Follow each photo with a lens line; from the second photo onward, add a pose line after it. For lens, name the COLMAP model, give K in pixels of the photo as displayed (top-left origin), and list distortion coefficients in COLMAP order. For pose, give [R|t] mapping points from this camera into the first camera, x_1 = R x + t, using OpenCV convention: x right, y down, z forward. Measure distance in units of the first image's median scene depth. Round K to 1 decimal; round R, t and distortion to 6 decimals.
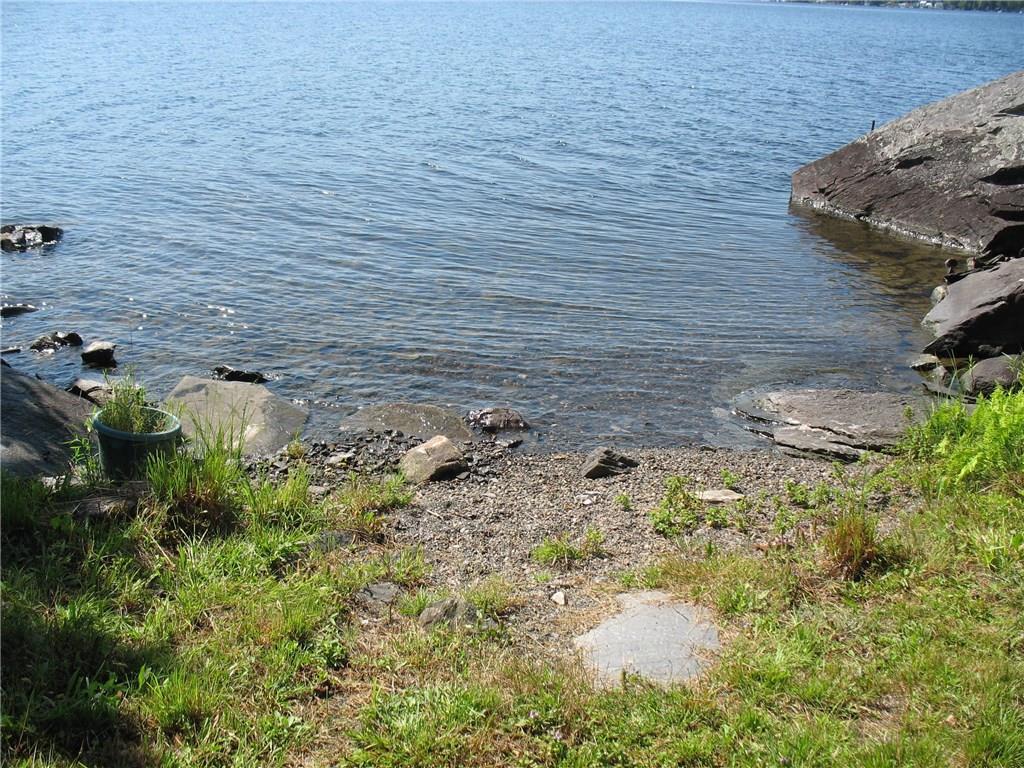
lens RADIAL K [[1053.1, 0, 513.1], [0, 1053.1, 385.5], [0, 0, 1]] dist [-0.002317, 0.000000]
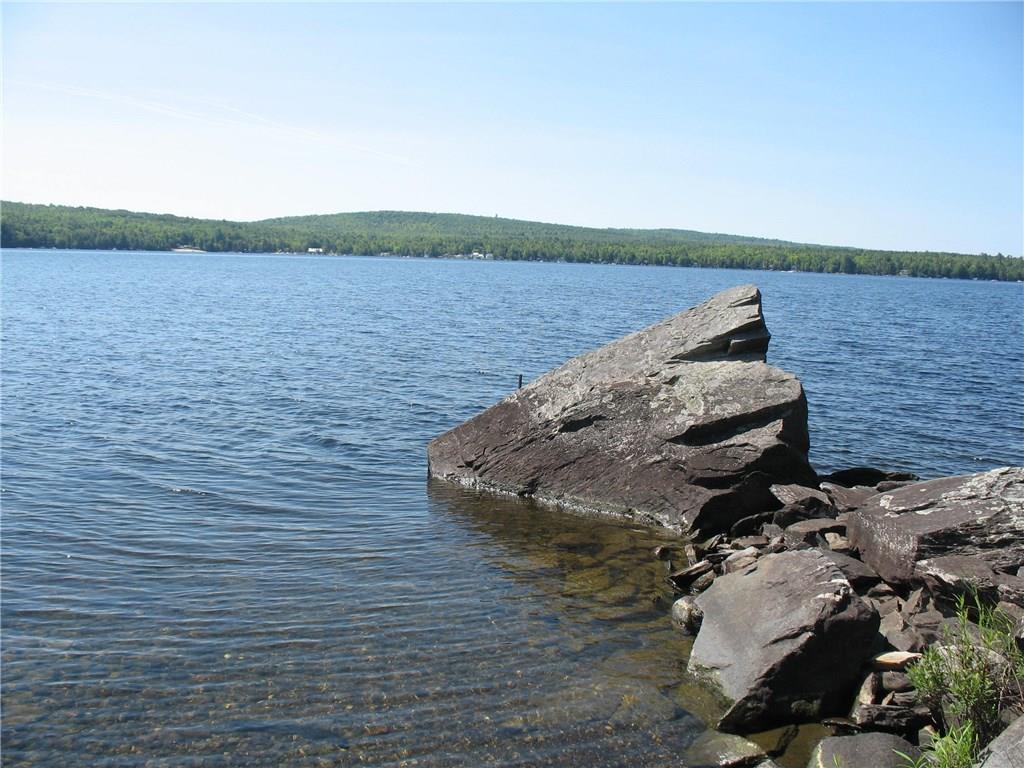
lens RADIAL K [[1053.1, 0, 511.2], [0, 1053.1, 379.7], [0, 0, 1]] dist [-0.002317, 0.000000]
pose [[0.920626, -0.057254, 0.386226, 0.024613], [0.145792, 0.968051, -0.204014, -0.091474], [-0.362206, 0.244129, 0.899560, 0.299717]]
